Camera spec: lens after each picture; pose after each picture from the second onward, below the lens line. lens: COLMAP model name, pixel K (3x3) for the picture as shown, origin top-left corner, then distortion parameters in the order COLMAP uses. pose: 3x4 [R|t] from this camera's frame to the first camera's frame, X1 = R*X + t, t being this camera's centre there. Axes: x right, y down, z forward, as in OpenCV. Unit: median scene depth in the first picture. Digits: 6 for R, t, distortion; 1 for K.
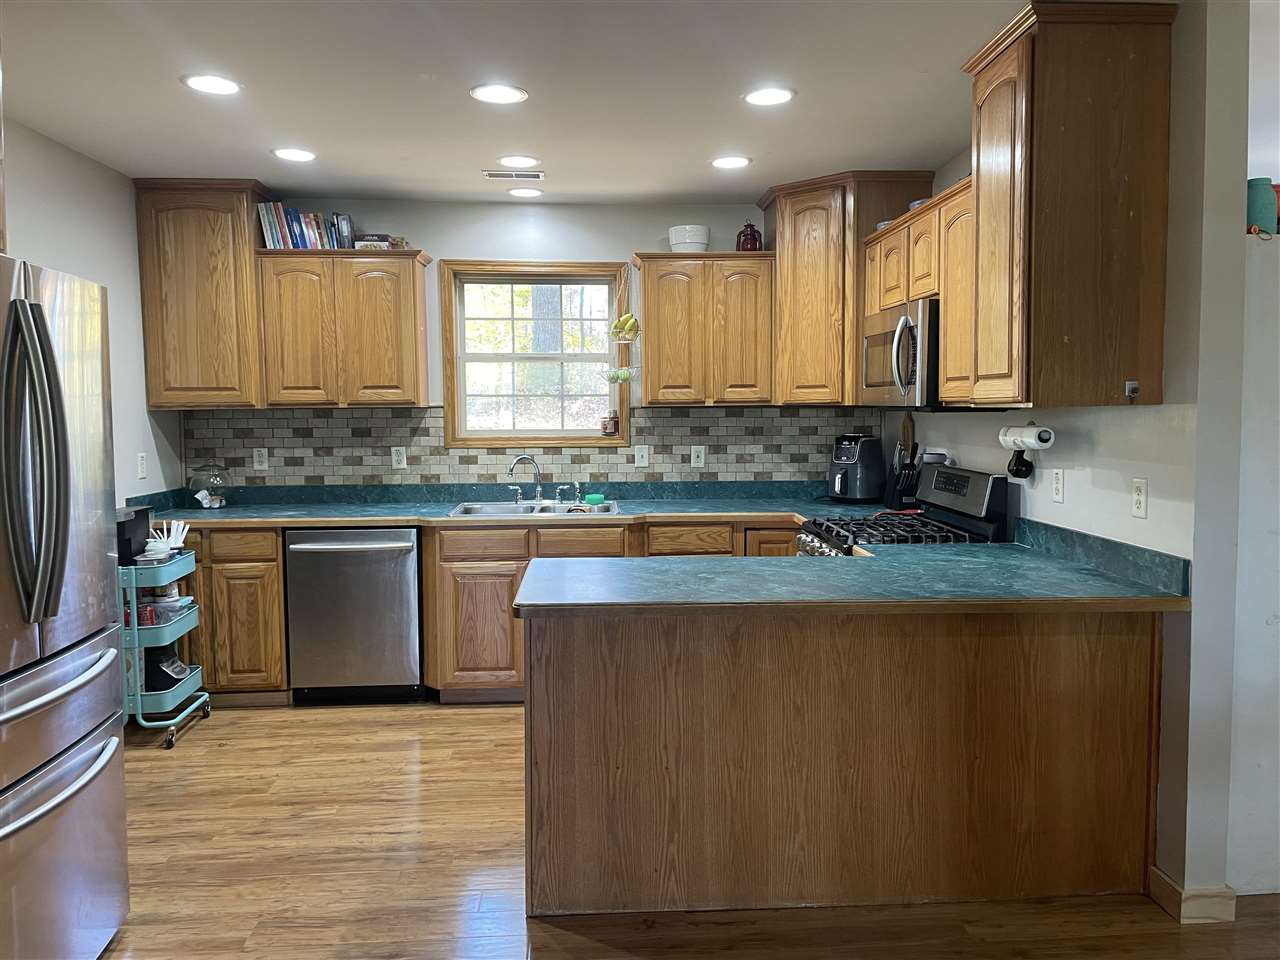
lens RADIAL K [[973.3, 0, 653.2], [0, 973.3, 472.4], [0, 0, 1]] dist [0.094164, -0.097180]
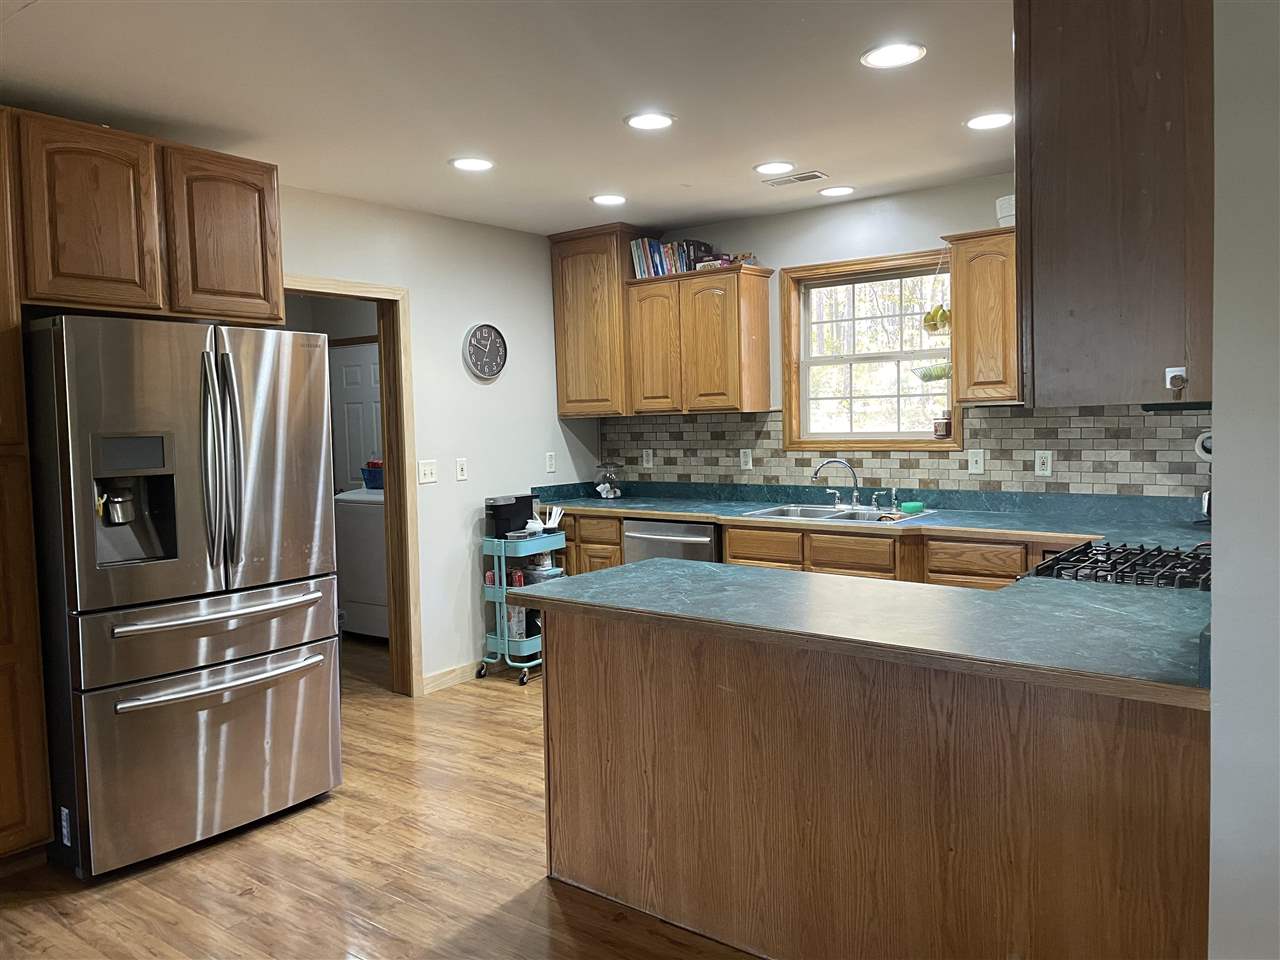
lens RADIAL K [[973.3, 0, 647.4], [0, 973.3, 475.9], [0, 0, 1]] dist [0.094164, -0.097180]
pose [[0.752467, 0.027883, -0.658040, 0.385977], [-0.024733, 0.999595, 0.014073, -0.009897], [0.658165, 0.005686, 0.752852, 0.137933]]
